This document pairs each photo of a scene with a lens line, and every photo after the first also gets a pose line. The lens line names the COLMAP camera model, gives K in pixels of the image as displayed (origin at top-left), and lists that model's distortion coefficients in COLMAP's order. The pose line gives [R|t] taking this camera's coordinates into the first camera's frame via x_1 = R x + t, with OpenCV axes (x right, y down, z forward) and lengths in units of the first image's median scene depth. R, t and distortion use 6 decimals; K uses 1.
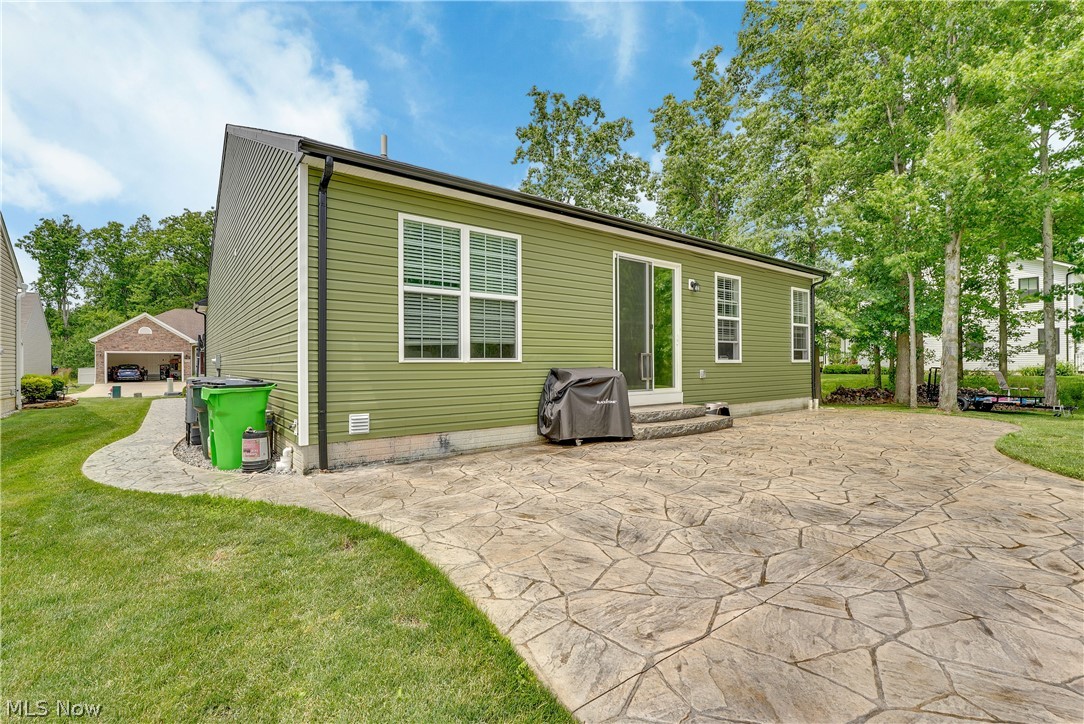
lens RADIAL K [[479.3, 0, 540.6], [0, 479.3, 362.6], [0, 0, 1]] dist [-0.003184, 0.000211]
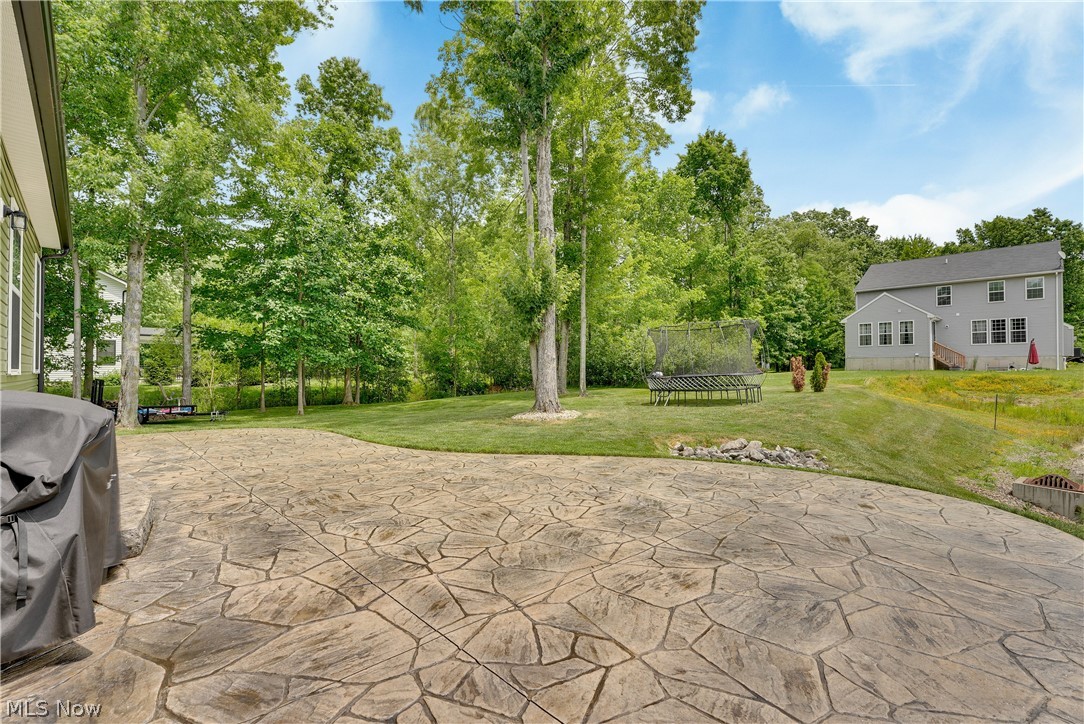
lens RADIAL K [[479.3, 0, 541.7], [0, 479.3, 366.9], [0, 0, 1]] dist [-0.003184, 0.000211]
pose [[-0.114812, 0.016857, 0.993244, -0.265072], [-0.008408, 0.999804, -0.017940, -0.004052], [-0.993352, -0.010411, -0.114648, 0.686202]]
